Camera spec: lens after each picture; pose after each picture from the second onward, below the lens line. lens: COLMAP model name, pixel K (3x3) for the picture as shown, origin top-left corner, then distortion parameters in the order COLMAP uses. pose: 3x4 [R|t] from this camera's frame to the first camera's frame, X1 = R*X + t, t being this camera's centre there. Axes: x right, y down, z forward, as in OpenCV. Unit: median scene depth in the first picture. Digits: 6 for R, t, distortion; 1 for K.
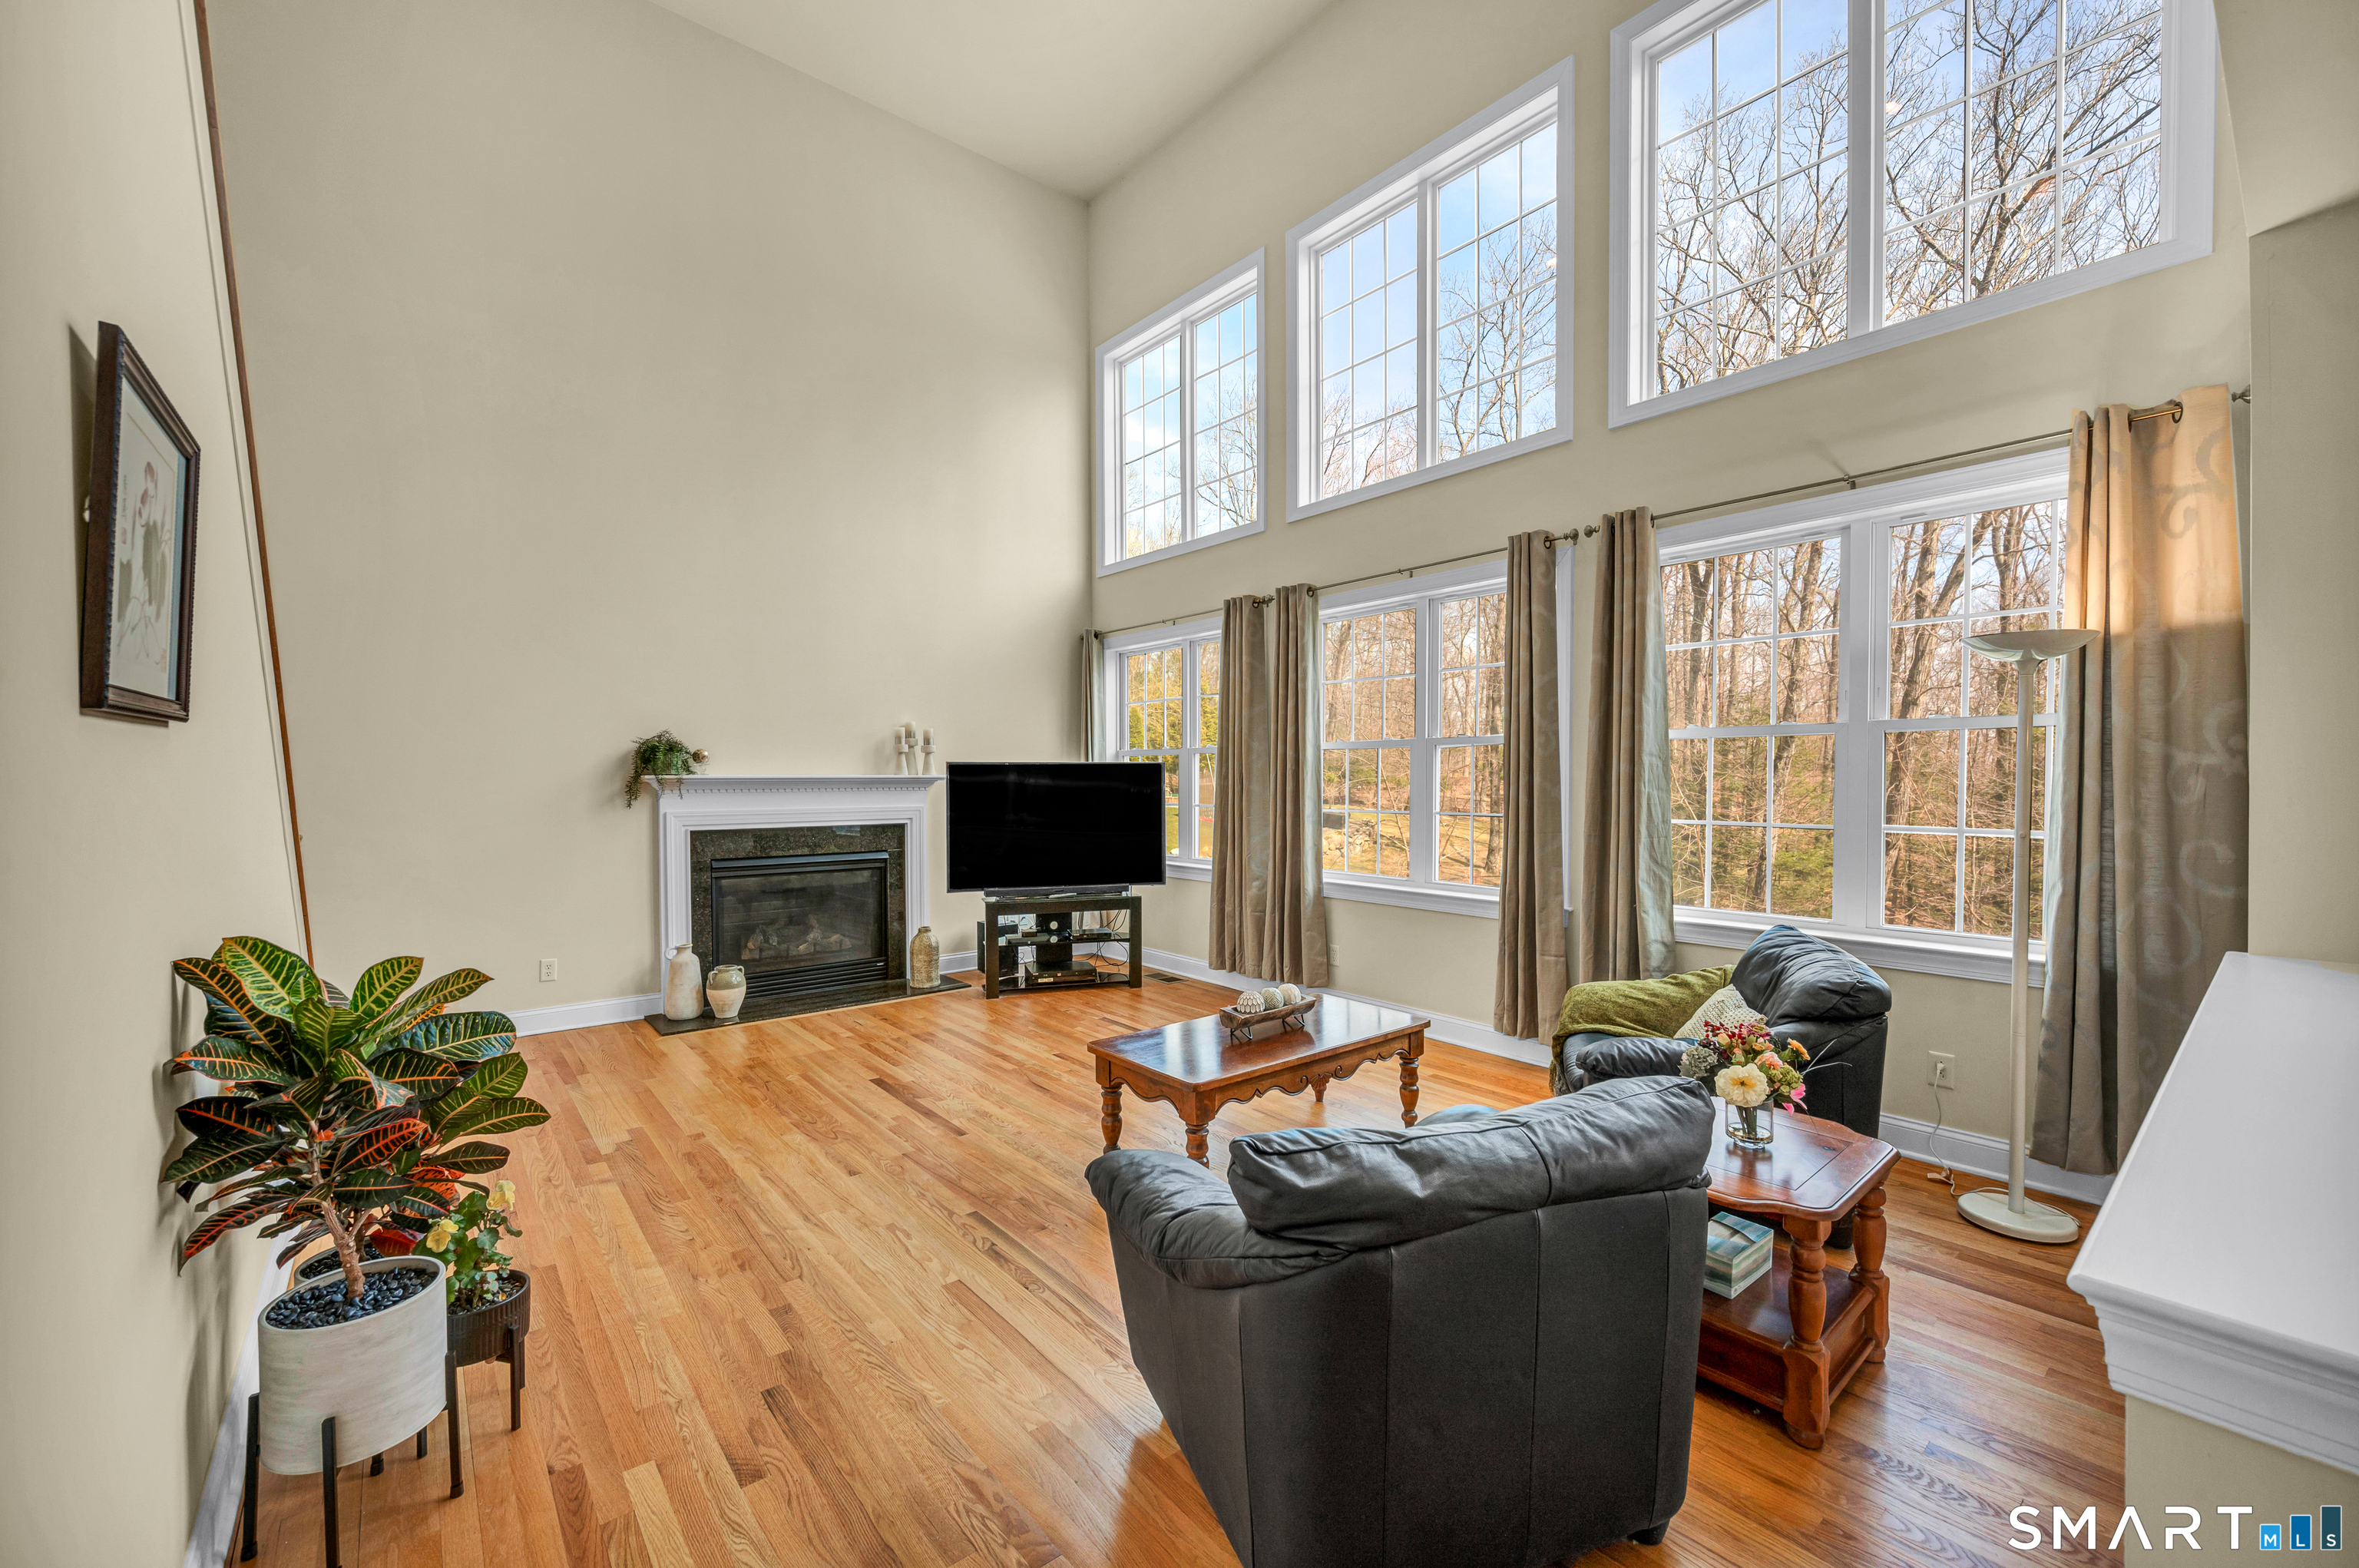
lens RADIAL K [[948.0, 0, 1186.8], [0, 948.0, 789.9], [0, 0, 1]] dist [-0.001947, -0.000358]
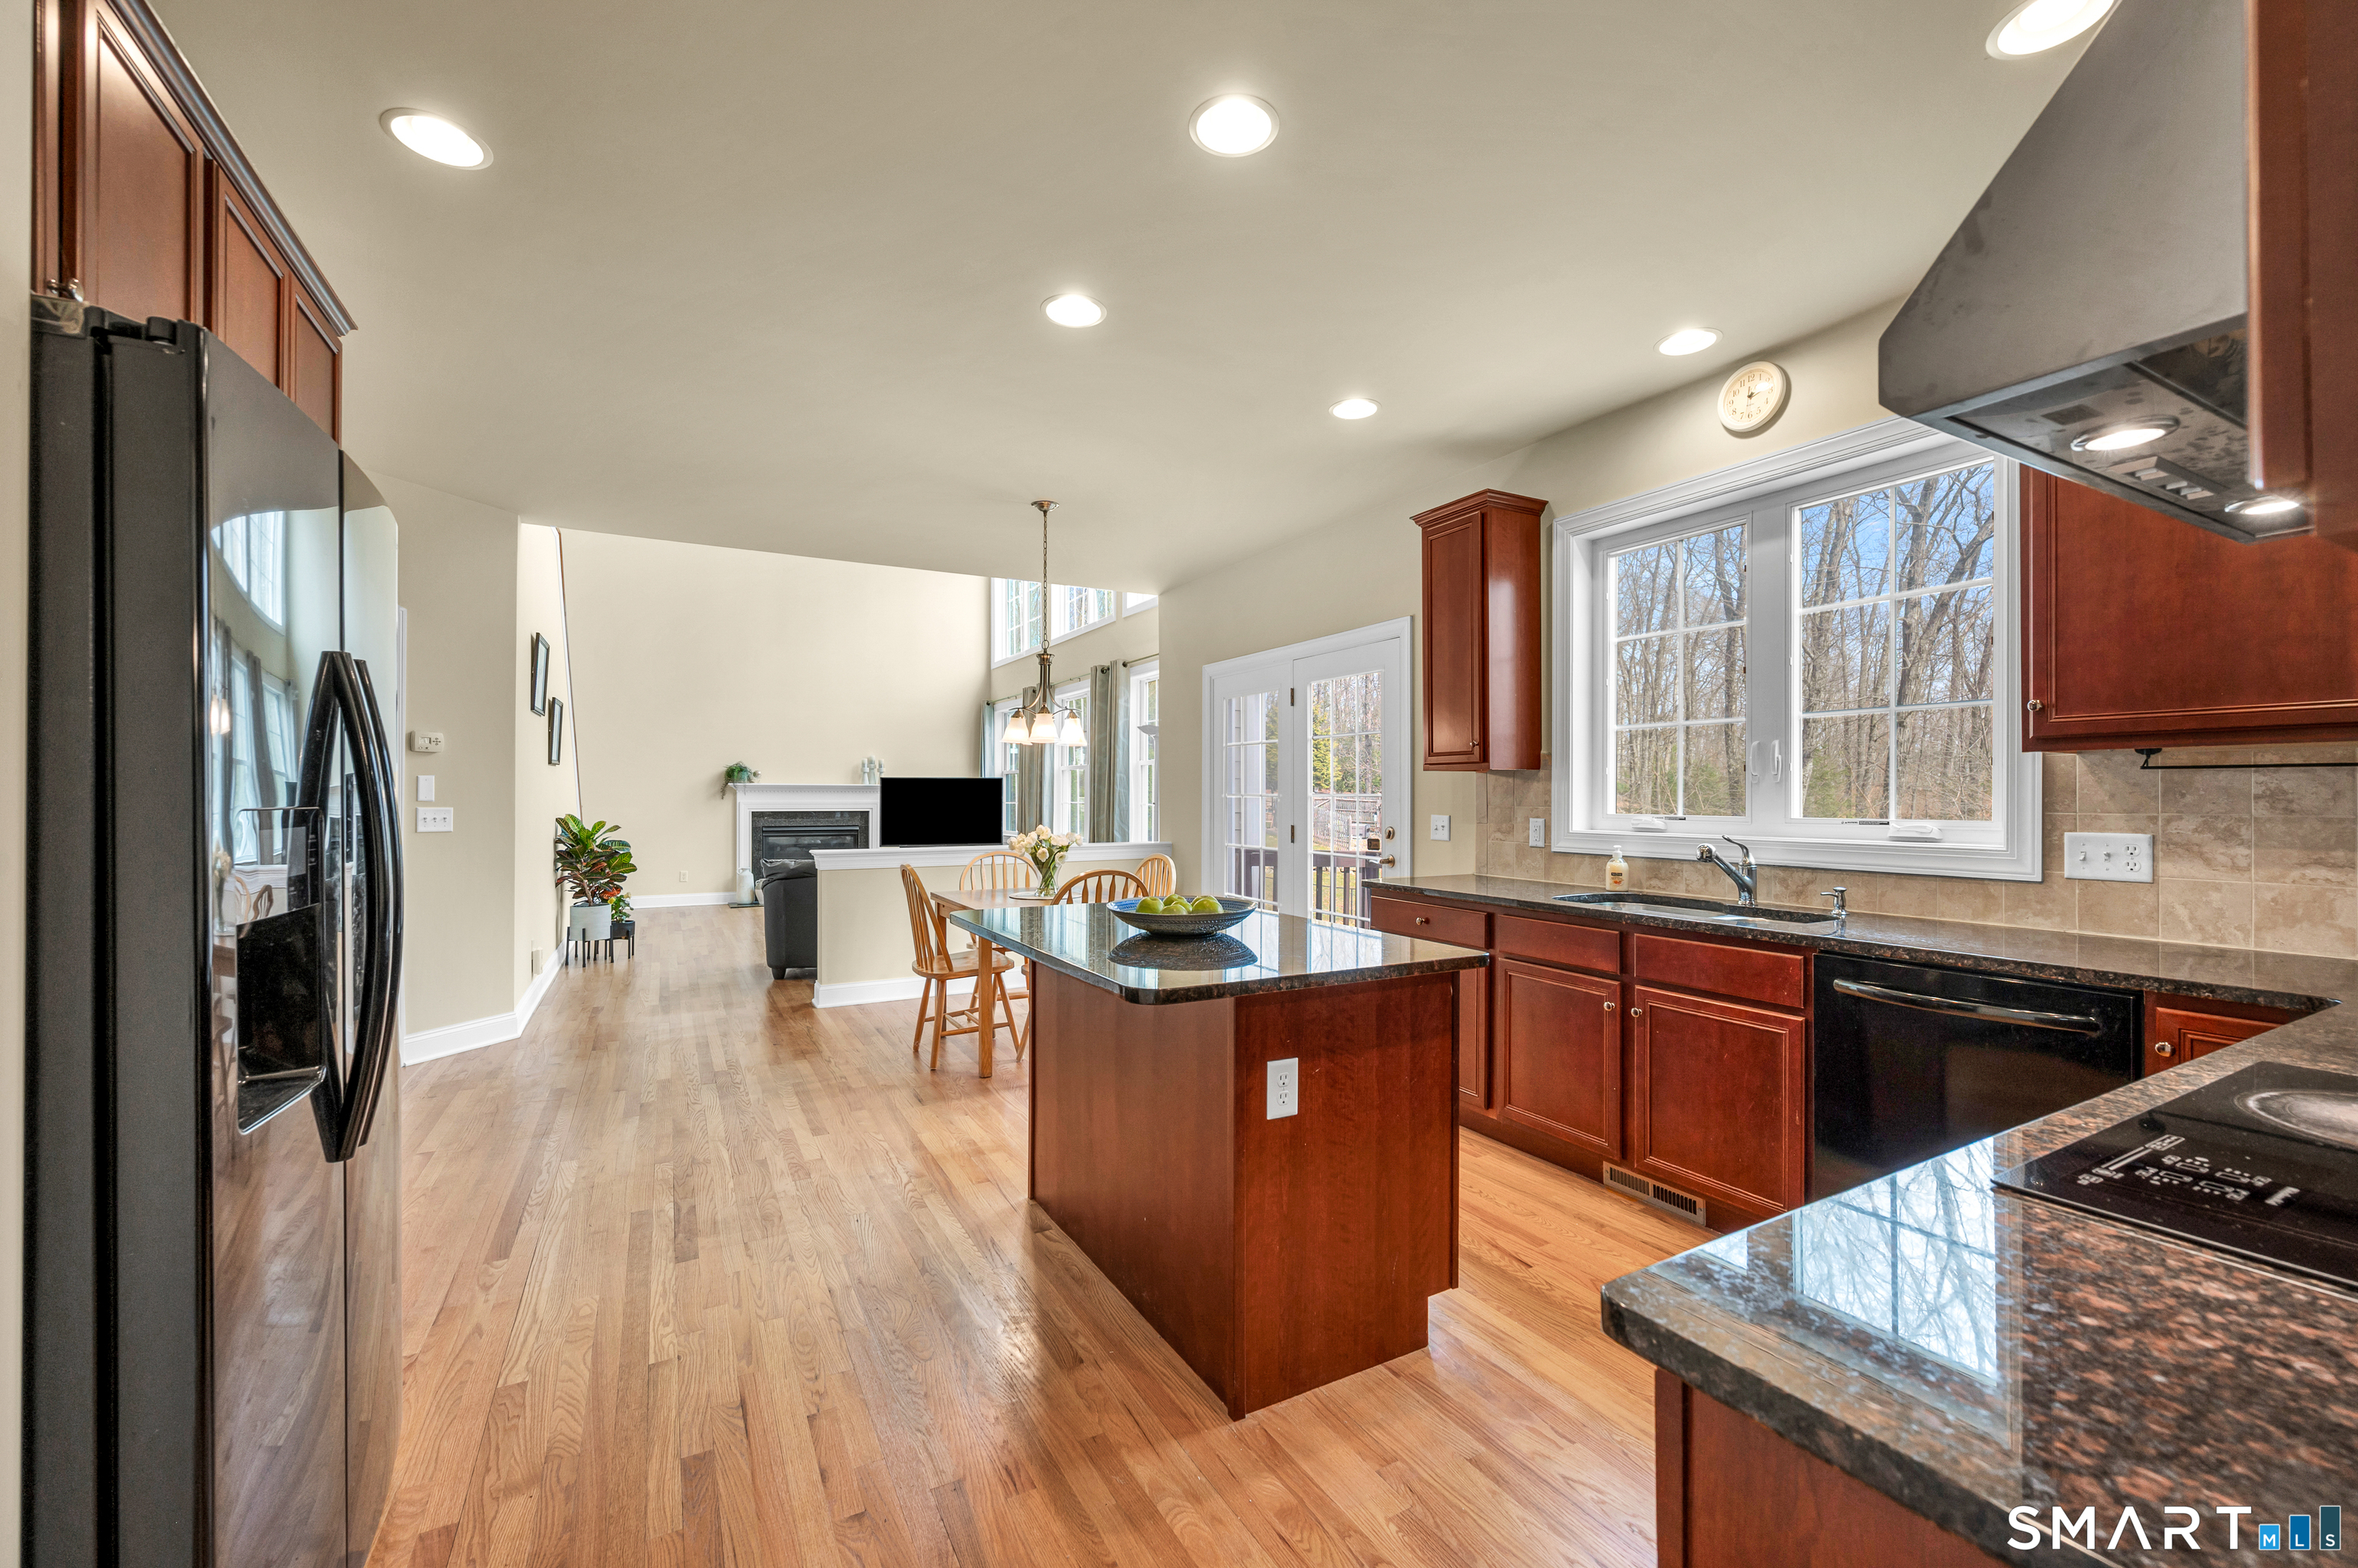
lens RADIAL K [[947.6, 0, 1171.0], [0, 947.6, 790.7], [0, 0, 1]] dist [-0.001947, -0.000358]
pose [[0.979754, 0.004264, -0.200161, 0.732264], [-0.008152, 0.999794, -0.018605, 0.028847], [0.200041, 0.019860, 0.979586, -0.768948]]
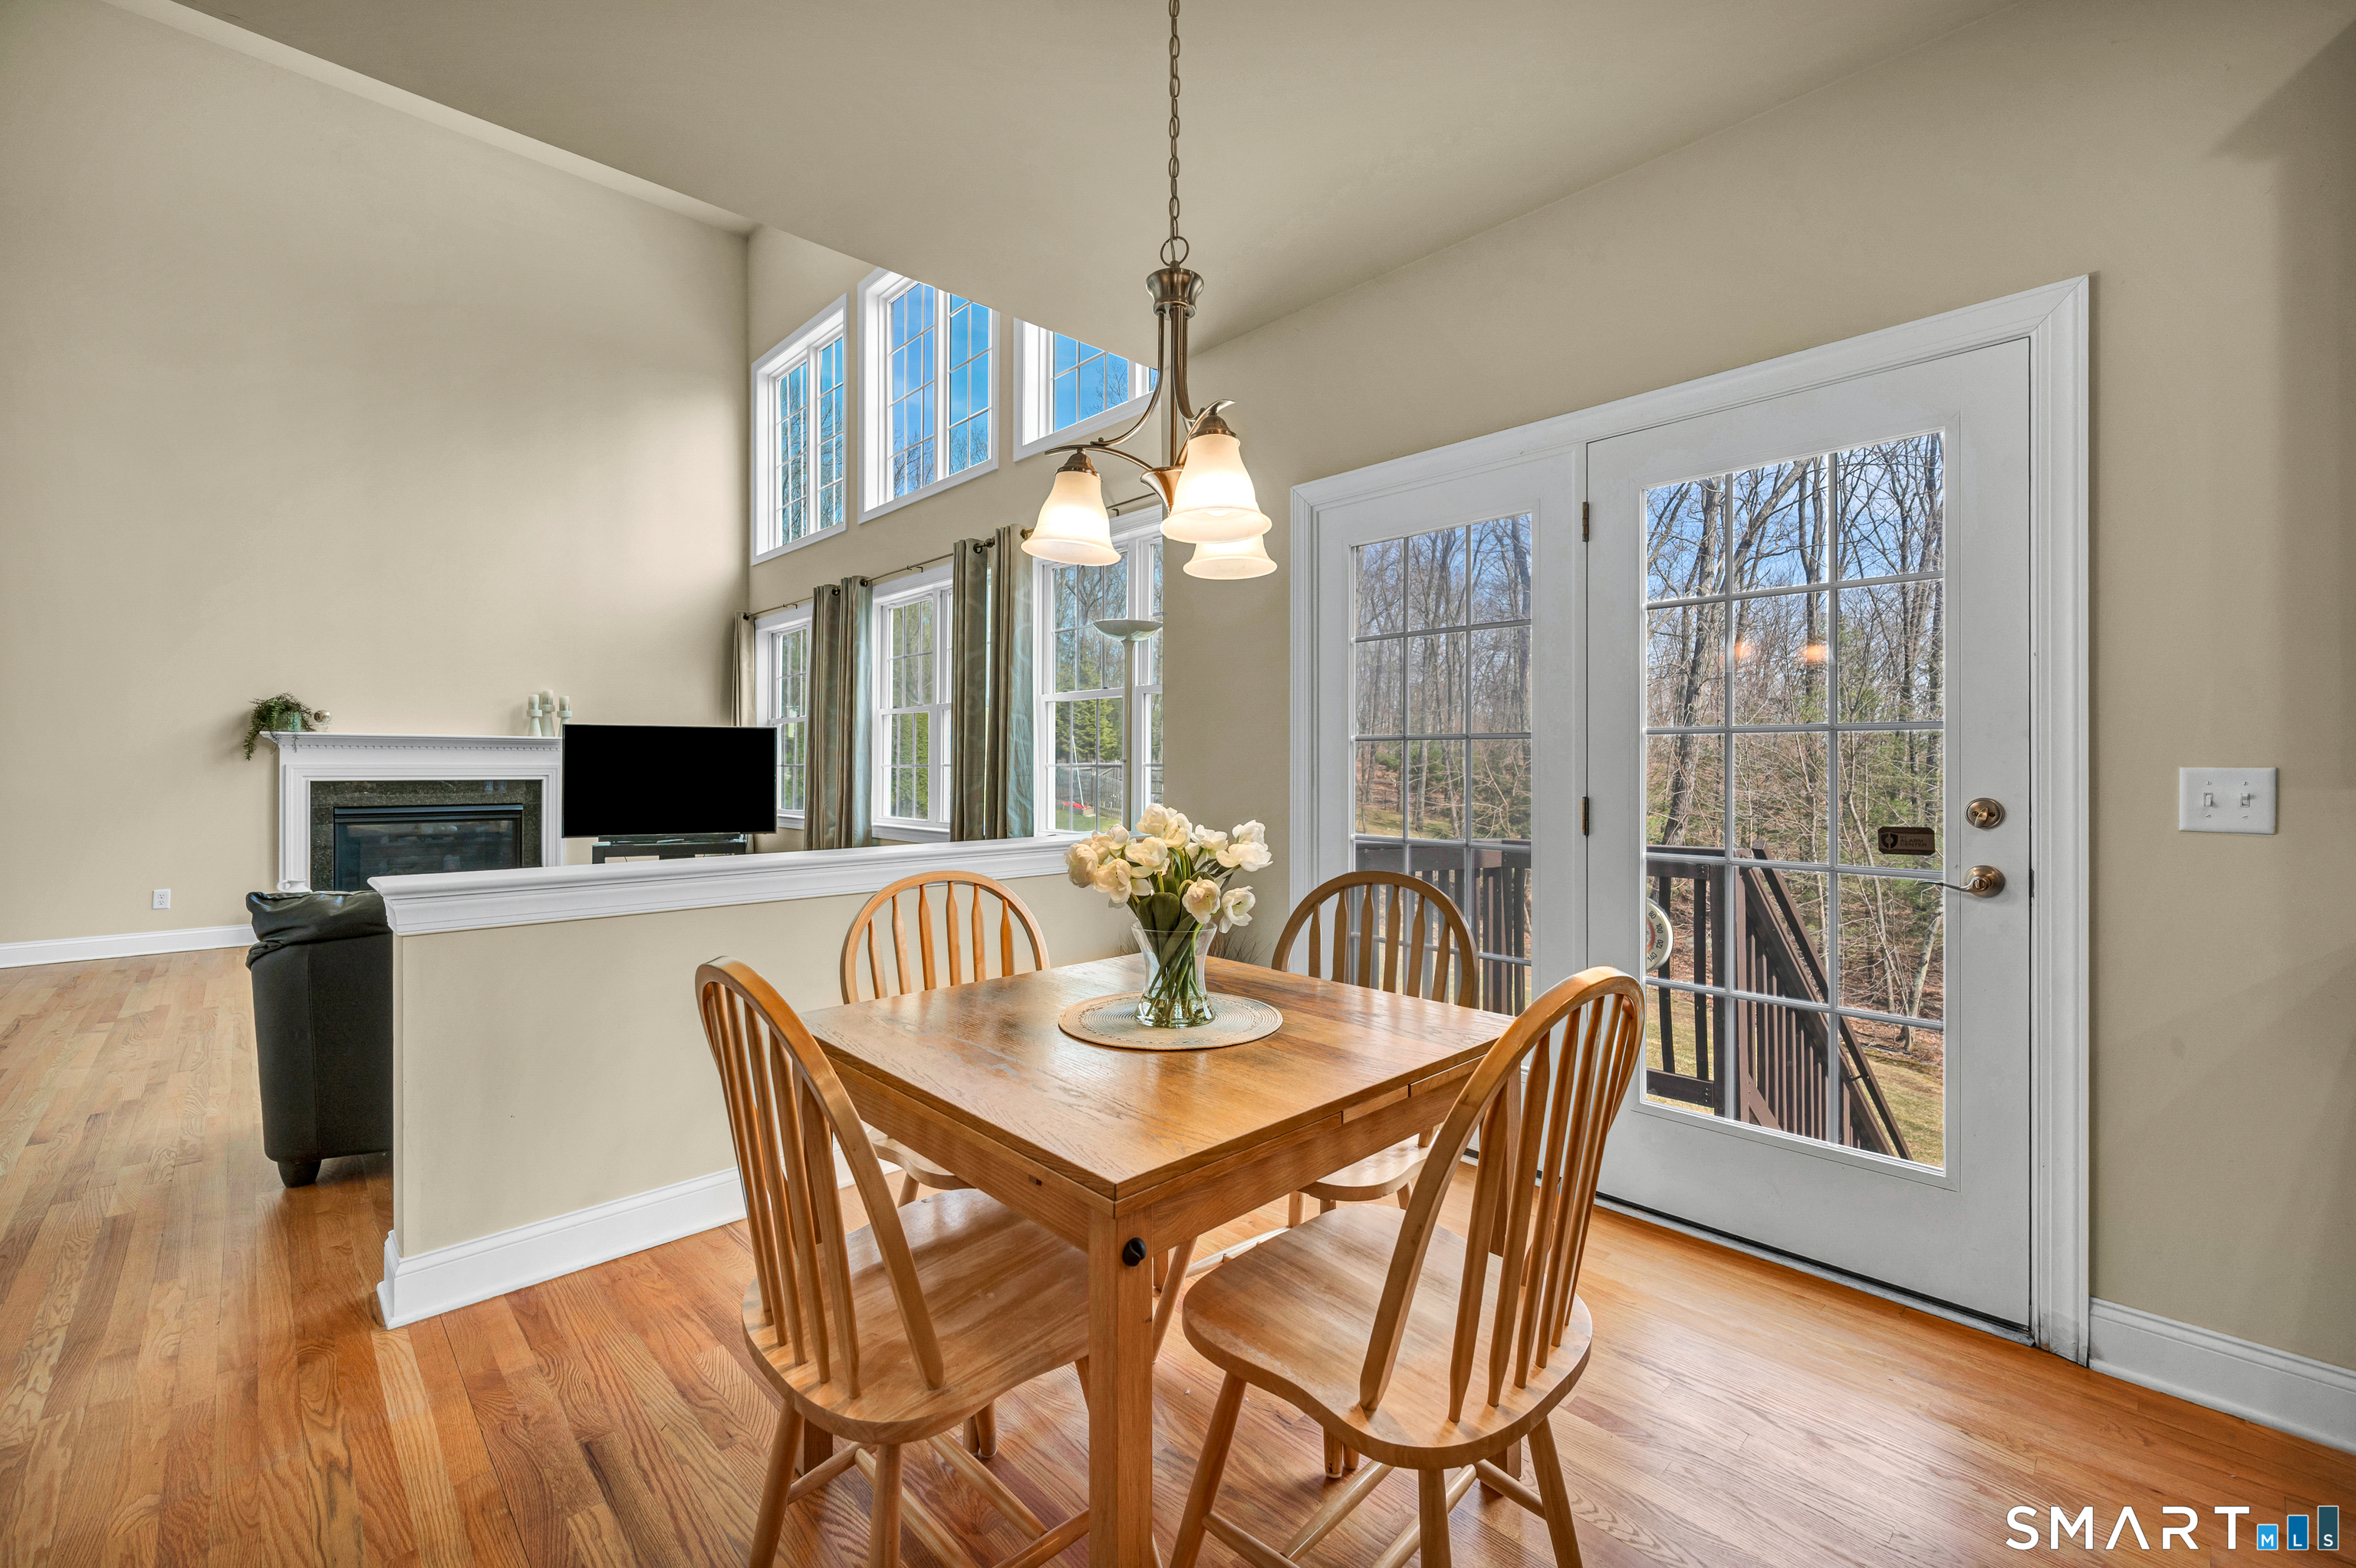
lens RADIAL K [[986.6, 0, 1187.4], [0, 986.6, 759.9], [0, 0, 1]] dist [-0.003665, -0.000185]
pose [[0.997471, 0.005056, 0.070901, 0.447952], [-0.003614, 0.999784, -0.020445, 0.037674], [-0.070989, 0.020137, 0.997274, -0.263605]]
